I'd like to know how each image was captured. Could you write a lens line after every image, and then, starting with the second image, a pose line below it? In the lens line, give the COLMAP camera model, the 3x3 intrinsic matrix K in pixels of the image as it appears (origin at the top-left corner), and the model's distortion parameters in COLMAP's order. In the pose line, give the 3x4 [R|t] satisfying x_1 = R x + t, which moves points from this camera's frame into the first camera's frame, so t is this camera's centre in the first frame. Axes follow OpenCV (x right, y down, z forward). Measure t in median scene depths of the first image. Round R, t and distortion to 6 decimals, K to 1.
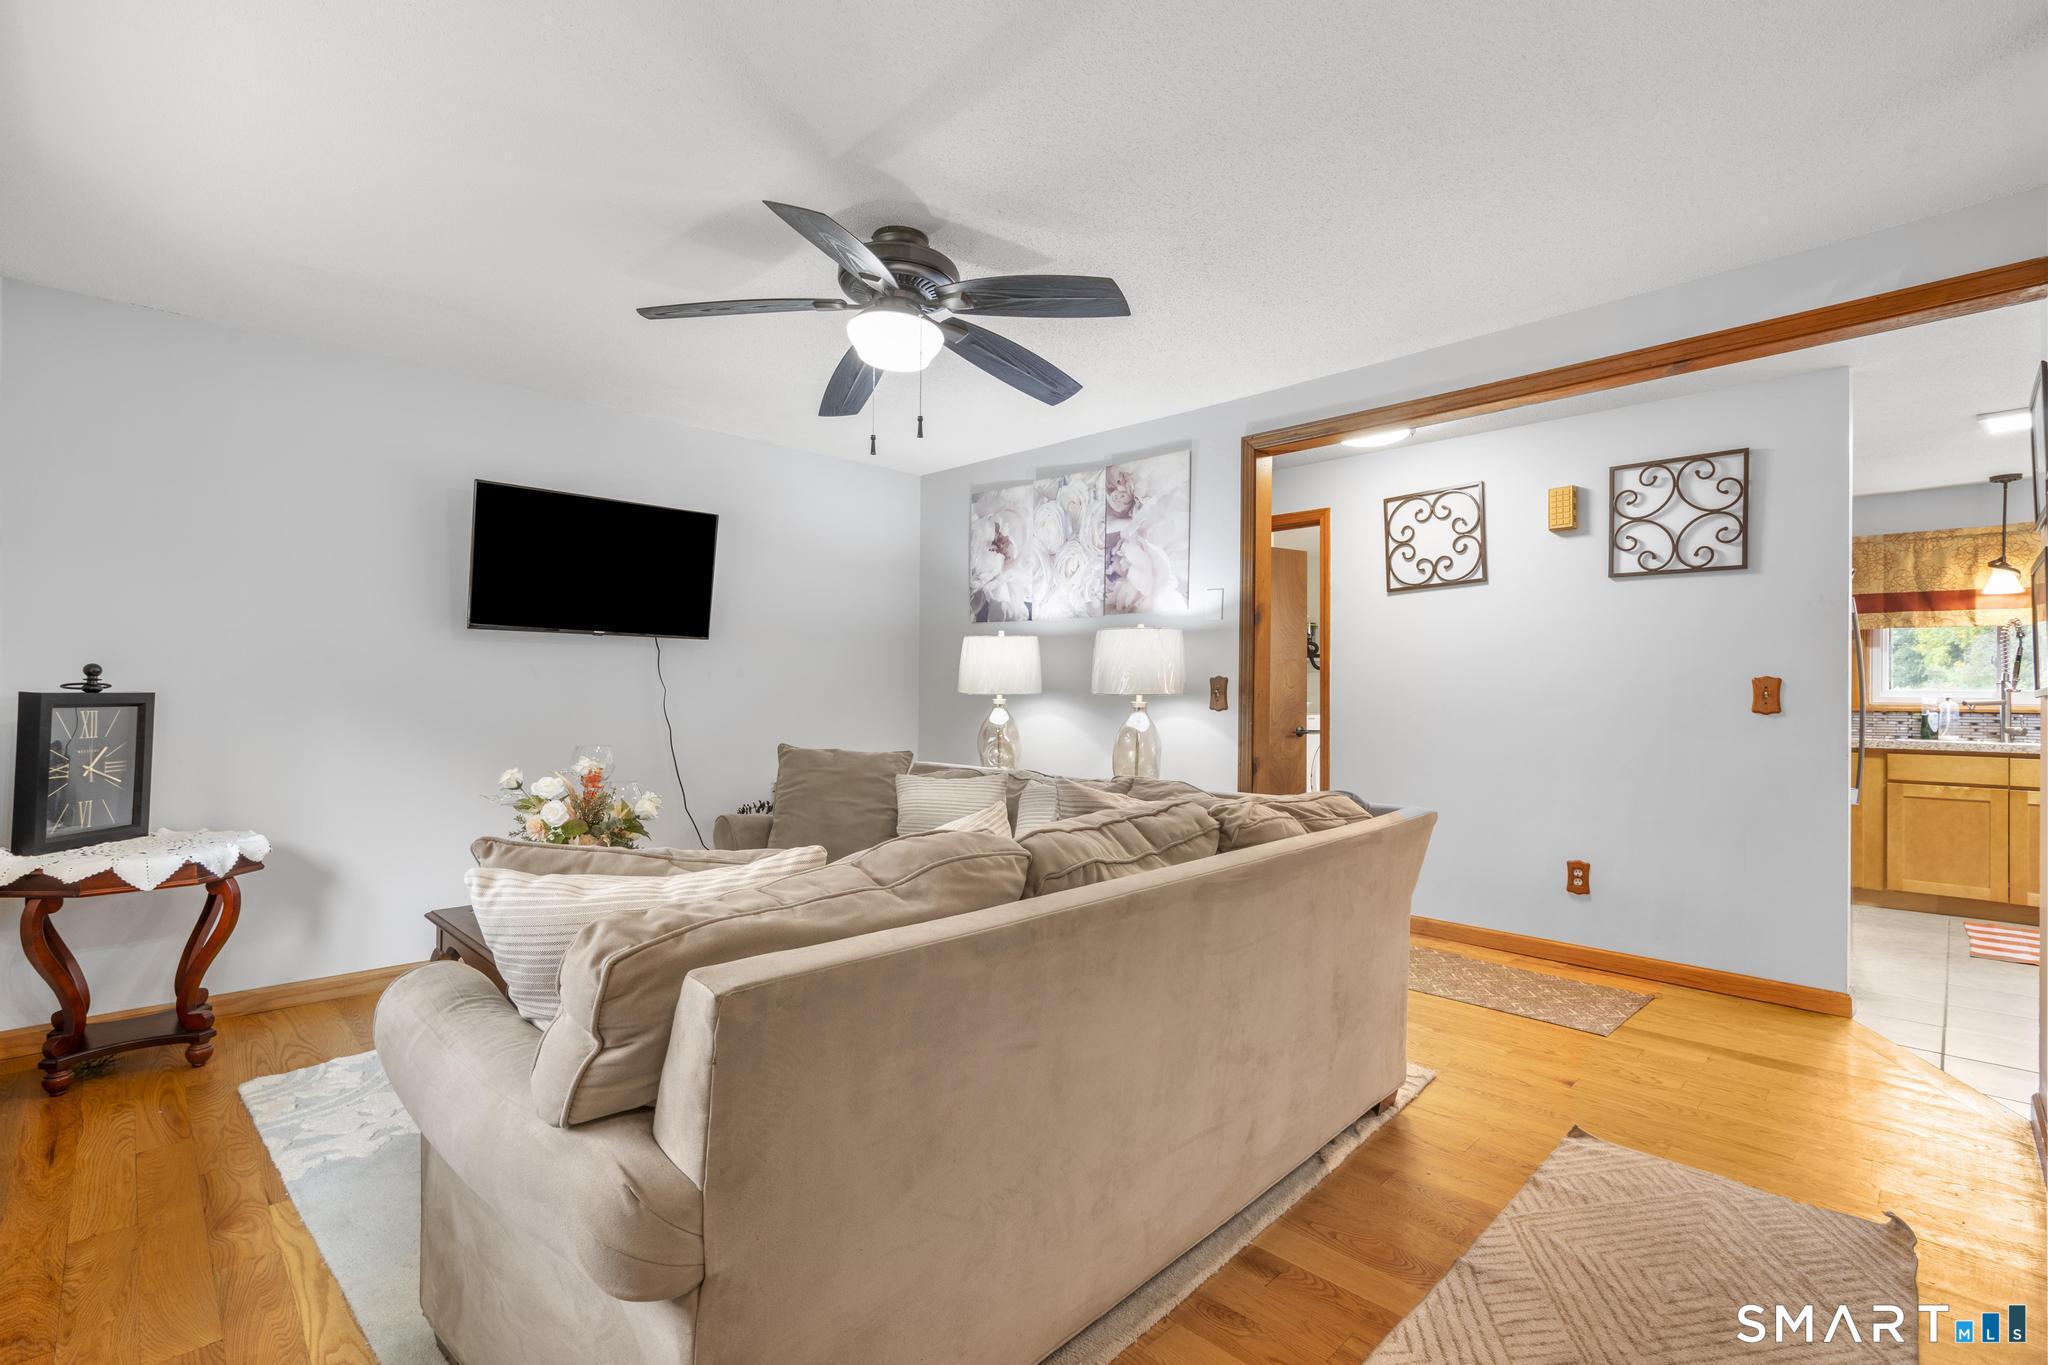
lens RADIAL K [[911.6, 0, 1025.5], [0, 911.6, 687.9], [0, 0, 1]] dist [-0.004057, -0.000085]
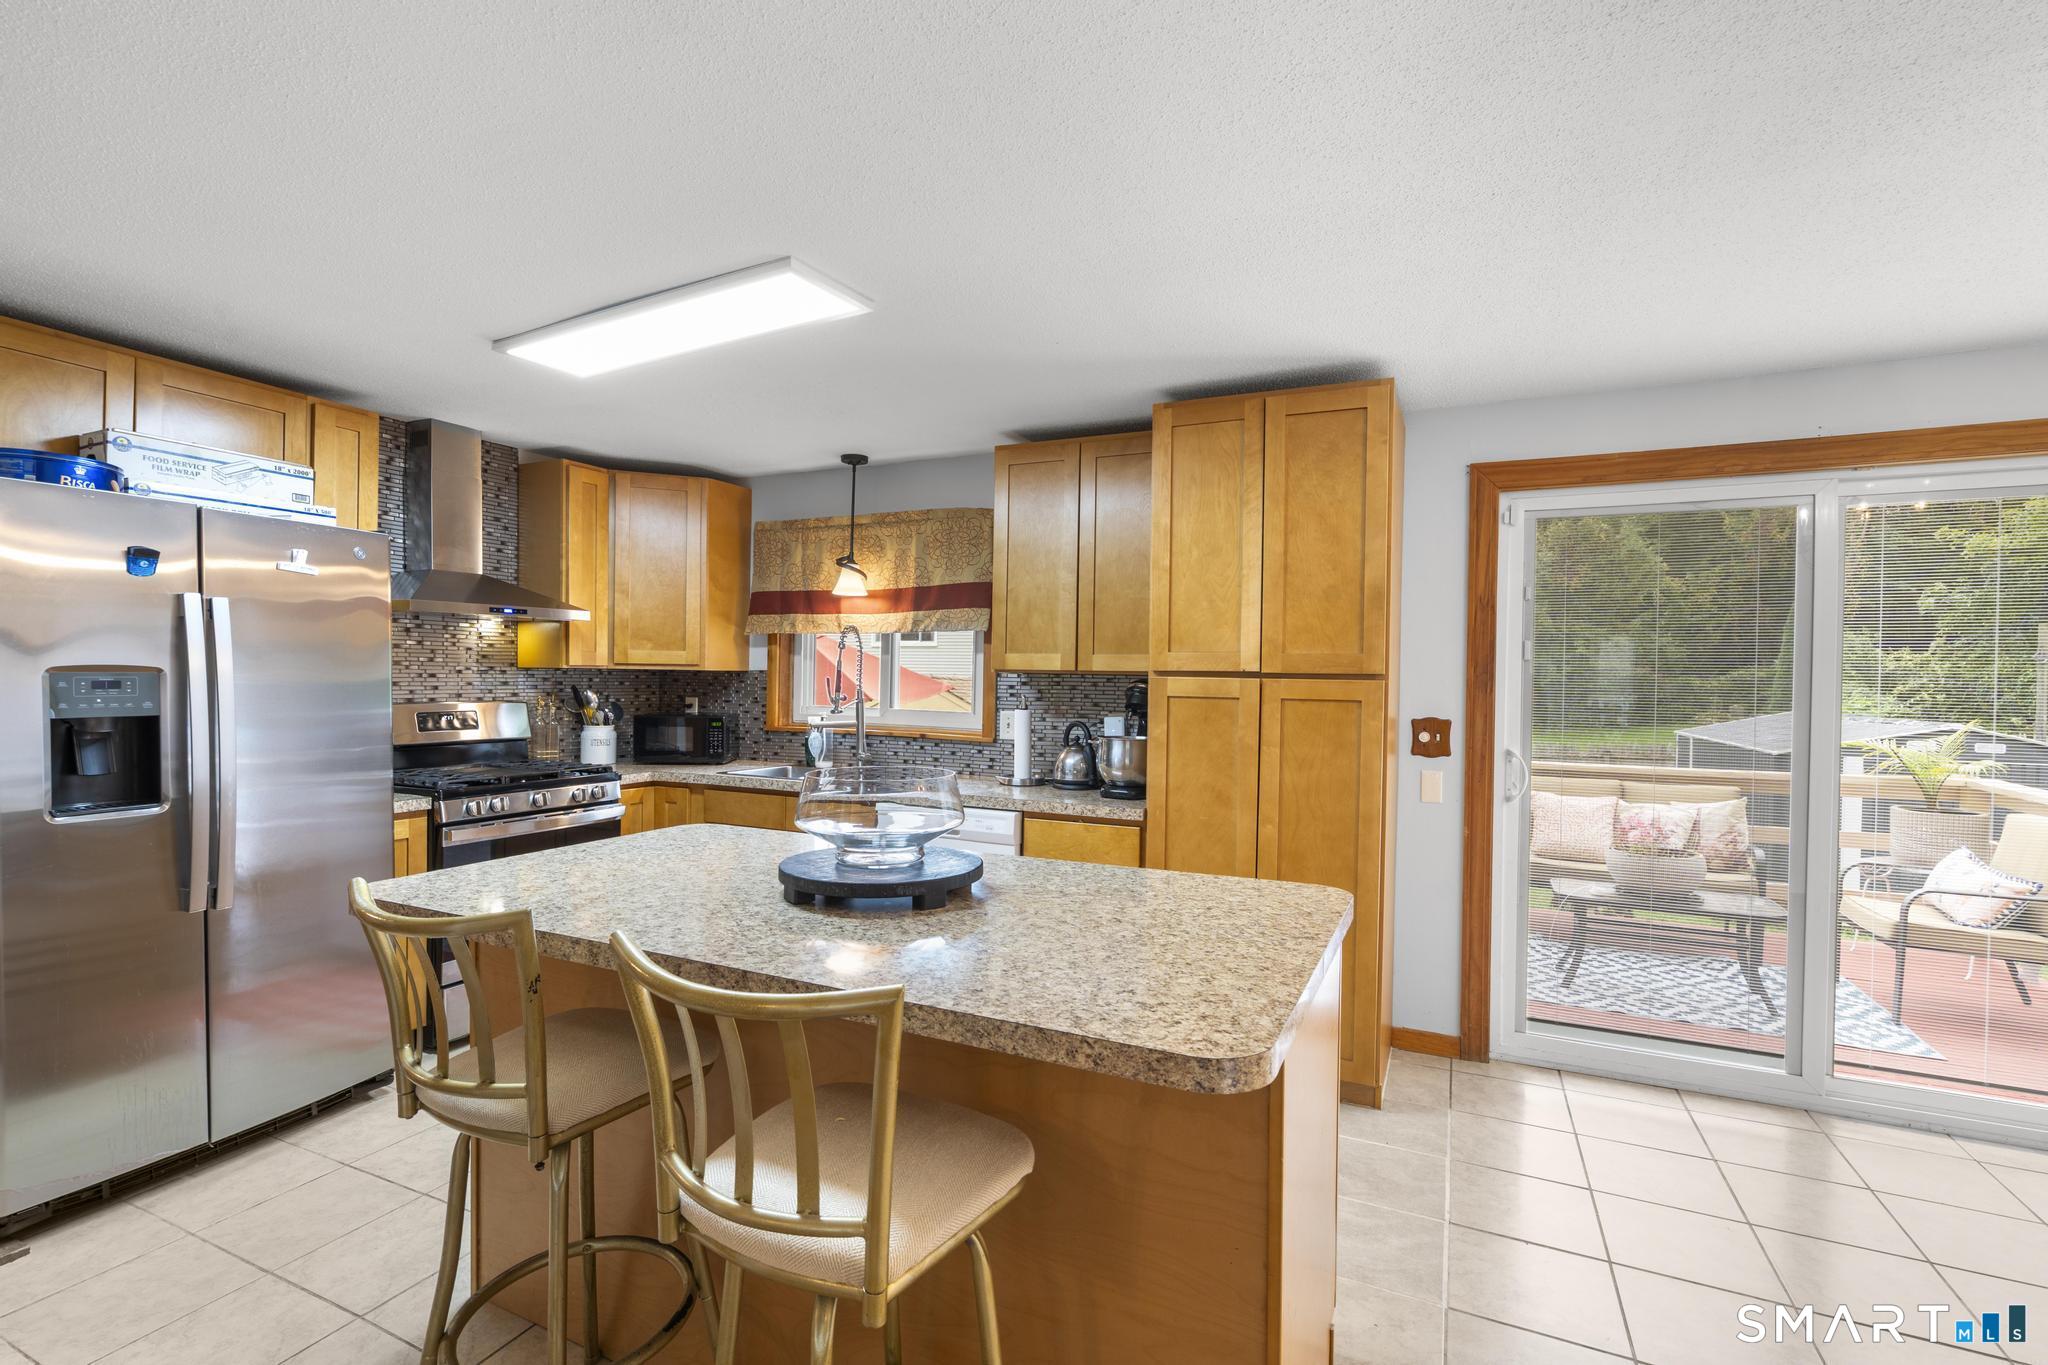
lens RADIAL K [[911.6, 0, 1030.0], [0, 911.6, 686.6], [0, 0, 1]] dist [-0.004057, -0.000085]
pose [[0.935433, 0.000111, 0.353505, 0.892687], [-0.007263, 0.999795, 0.018905, -0.034987], [-0.353430, -0.020252, 0.935242, 0.134794]]
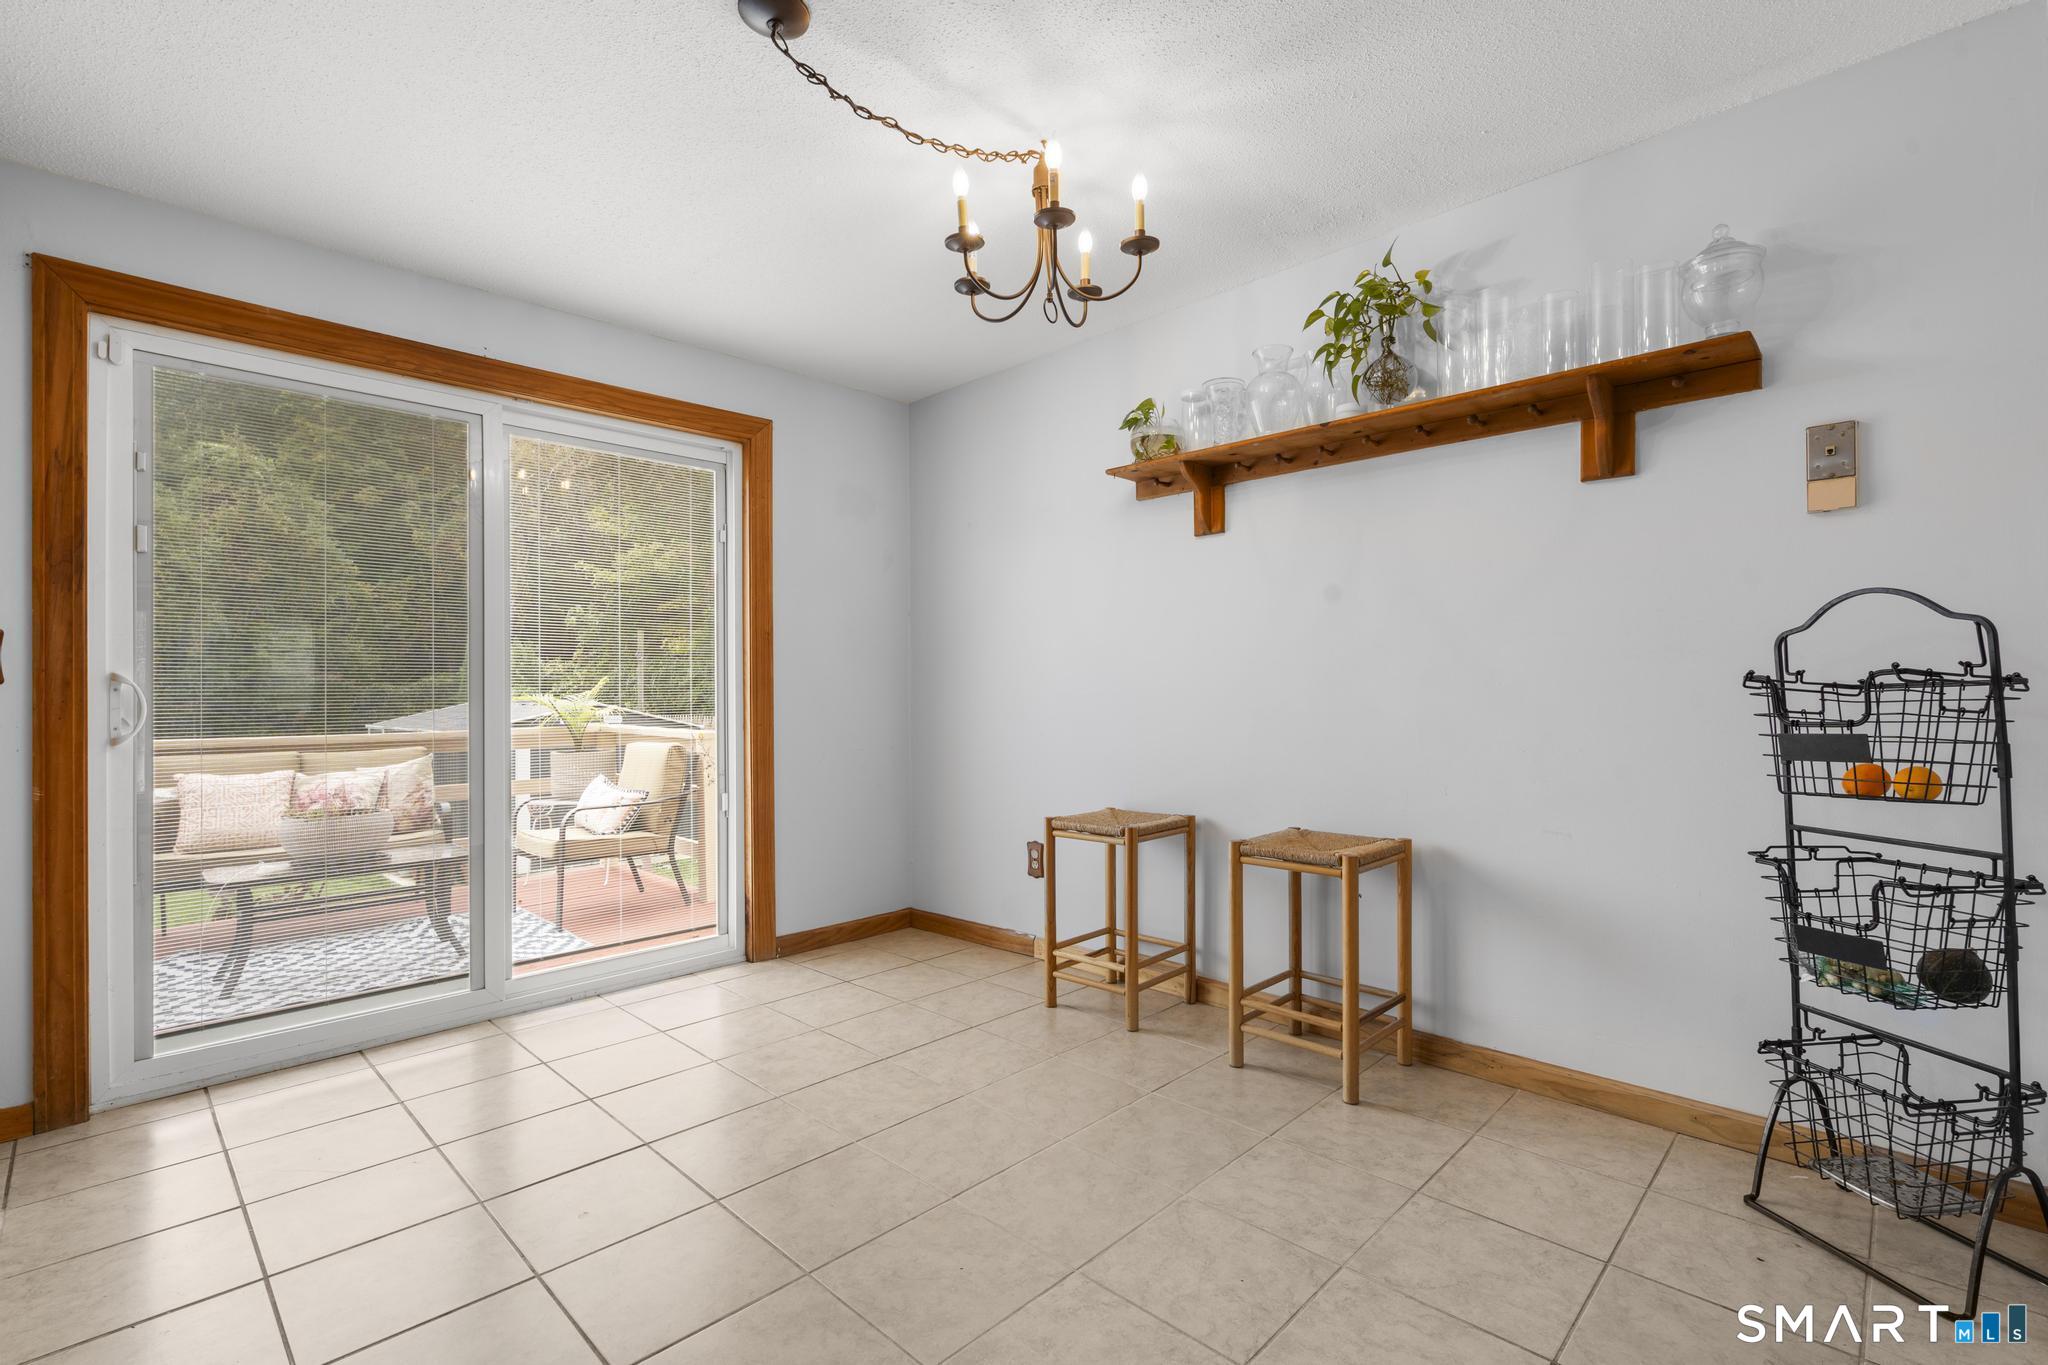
lens RADIAL K [[911.6, 0, 1022.3], [0, 911.6, 686.7], [0, 0, 1]] dist [-0.004057, -0.000085]
pose [[-0.029025, -0.000550, 0.999579, 0.944694], [0.002823, 0.999996, 0.000632, 0.011178], [-0.999575, 0.002841, -0.029023, 0.159694]]
